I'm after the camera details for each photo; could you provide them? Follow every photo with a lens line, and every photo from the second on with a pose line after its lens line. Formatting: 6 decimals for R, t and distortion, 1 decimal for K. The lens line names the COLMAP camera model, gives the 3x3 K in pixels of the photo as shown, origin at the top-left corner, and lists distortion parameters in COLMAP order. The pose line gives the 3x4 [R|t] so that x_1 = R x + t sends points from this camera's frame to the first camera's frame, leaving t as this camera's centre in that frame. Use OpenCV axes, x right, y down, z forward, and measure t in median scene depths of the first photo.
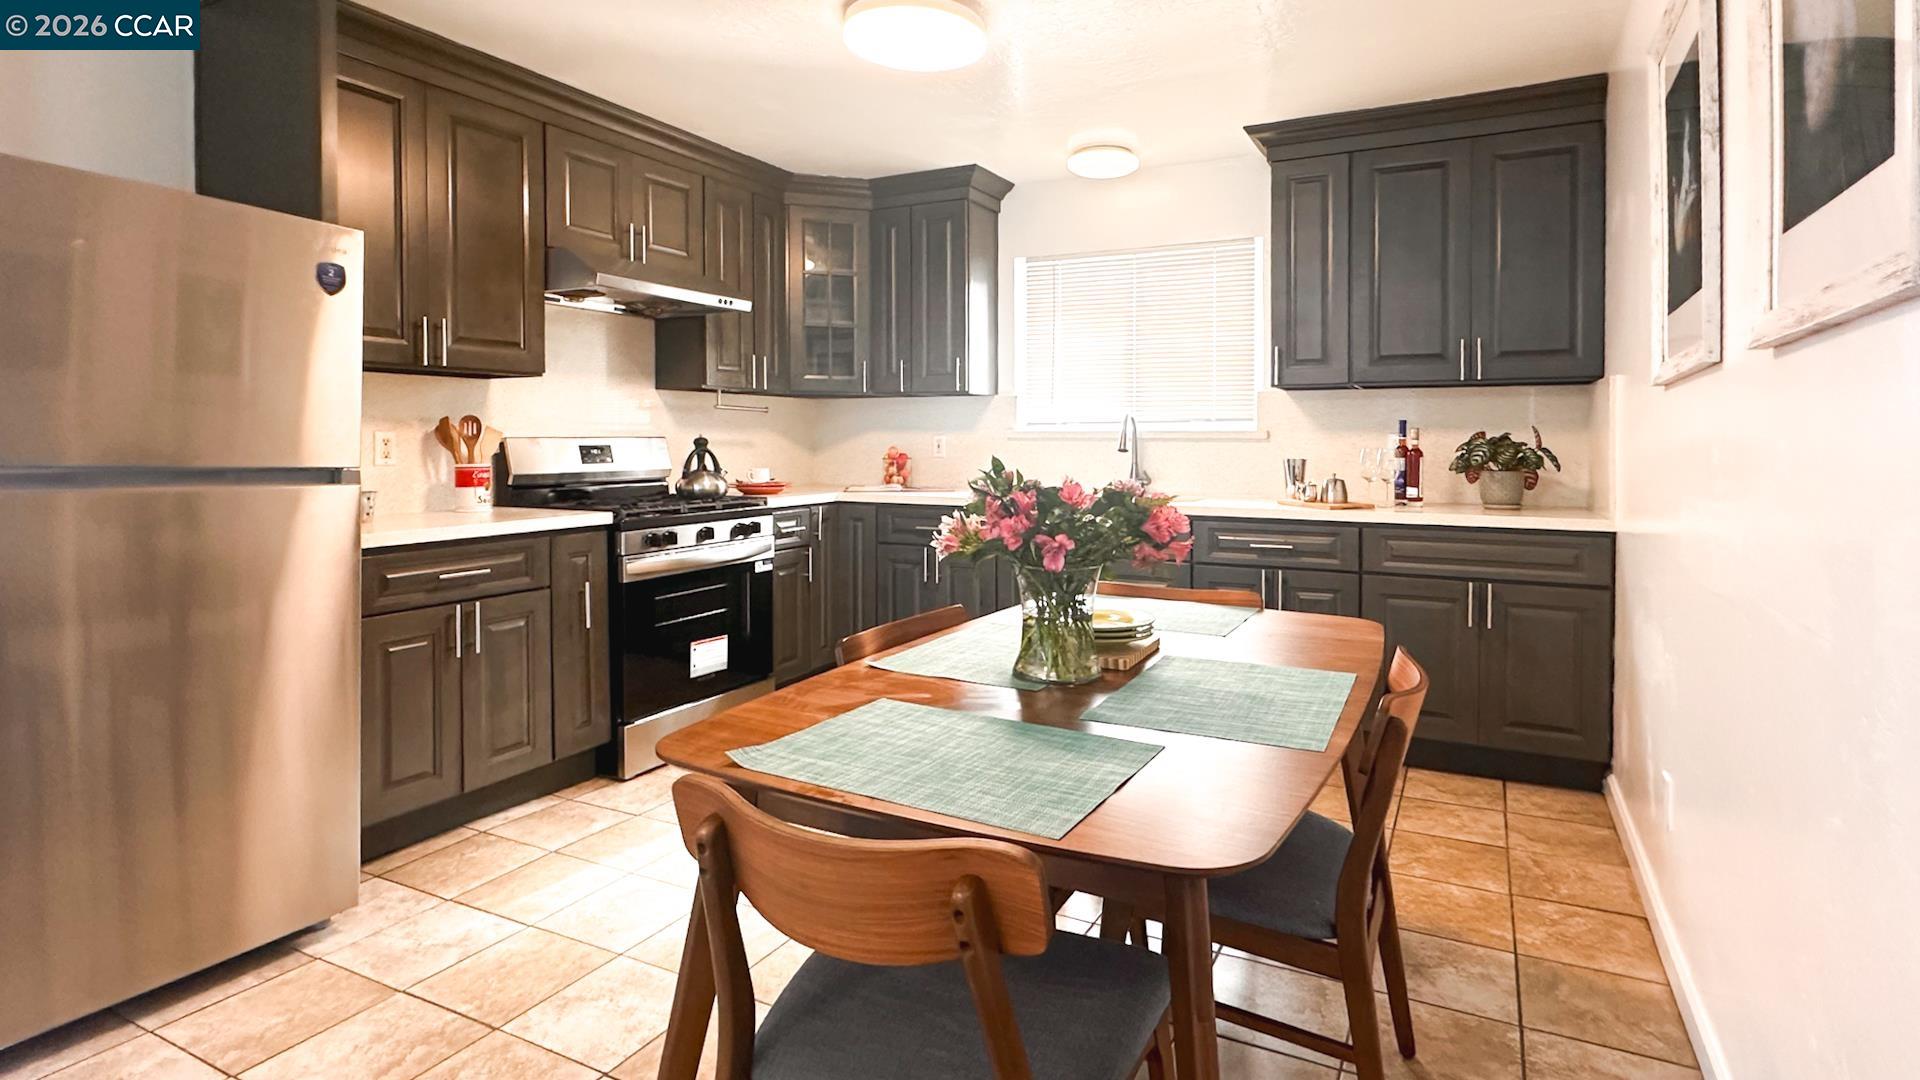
lens RADIAL K [[986.3, 0, 960.0], [0, 986.3, 540.0], [0, 0, 1]] dist [-0.002210, -0.000119]
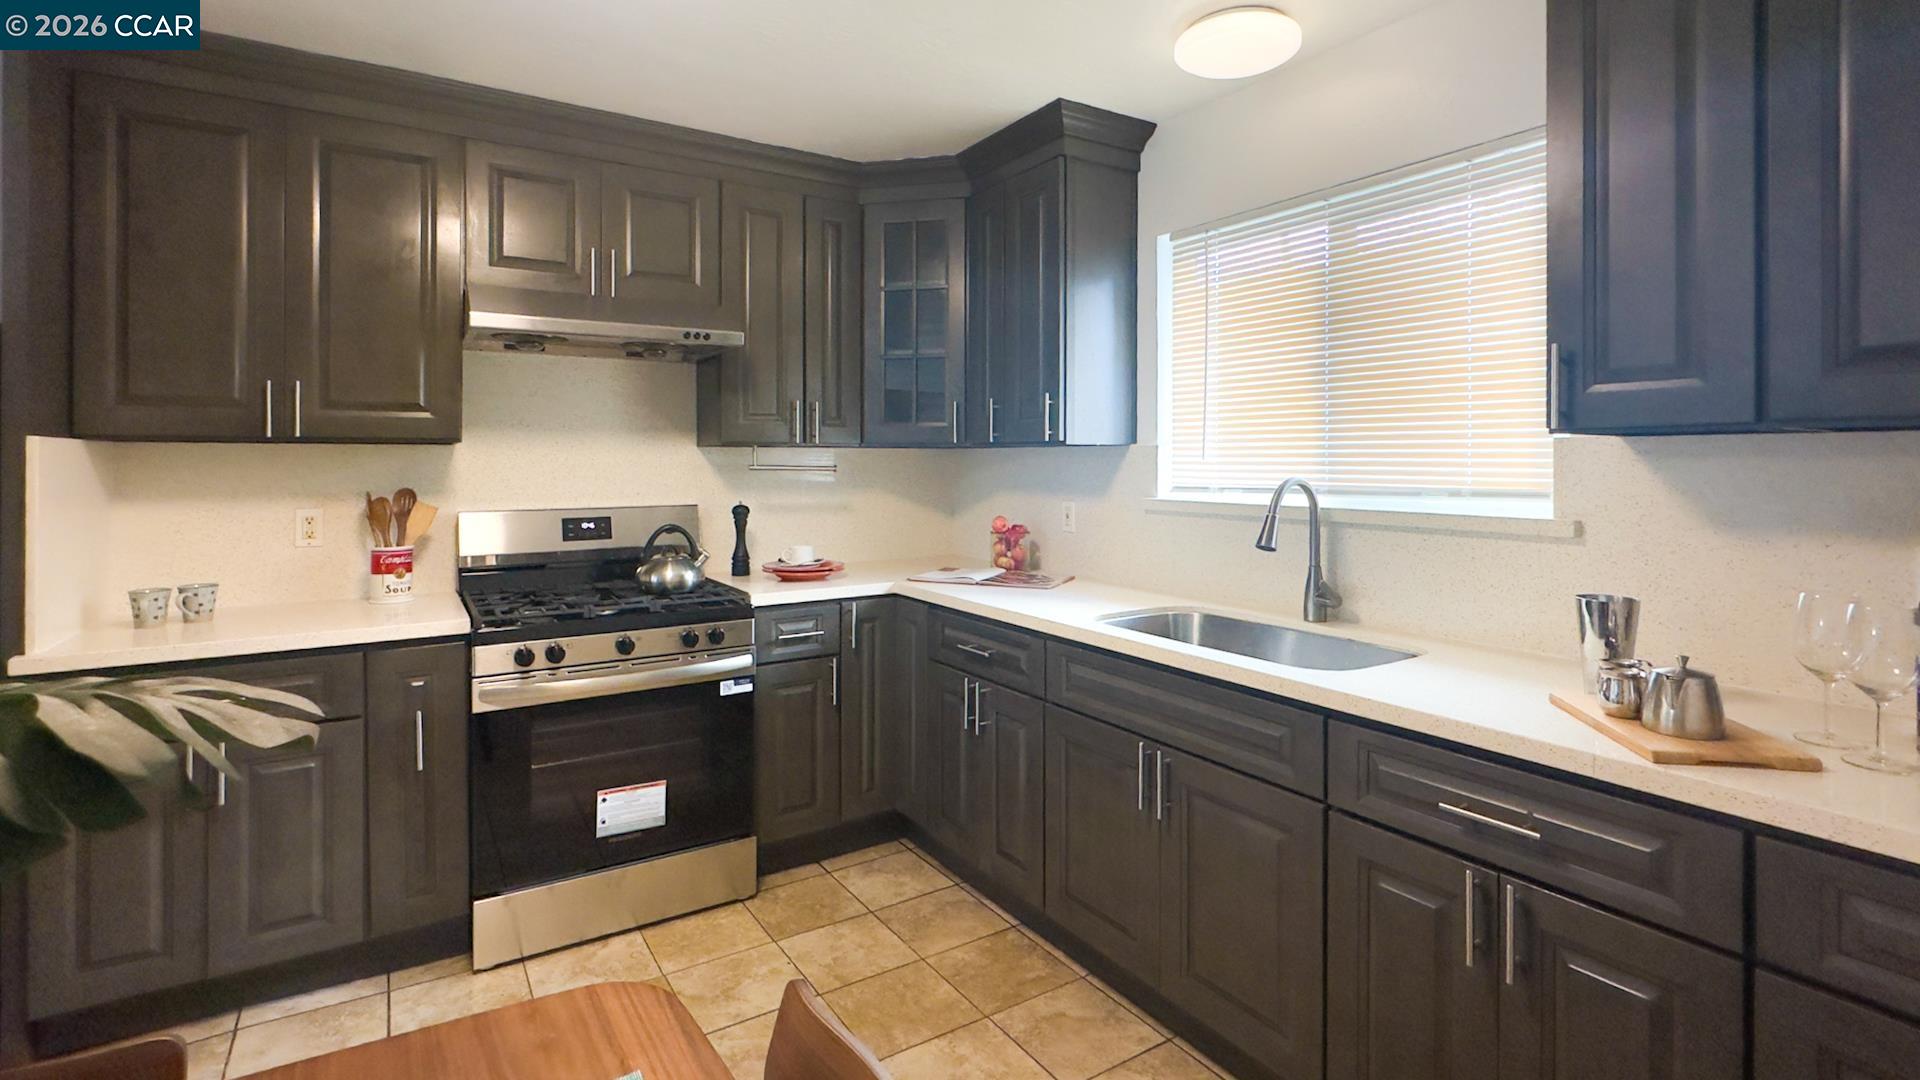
lens RADIAL K [[891.0, 0, 956.7], [0, 891.0, 505.7], [0, 0, 1]] dist [0.000580, 0.000446]
pose [[0.866321, 0.018480, -0.499145, 0.272730], [-0.043891, 0.998266, -0.039220, -0.089256], [0.497555, 0.055885, 0.865630, 0.493486]]
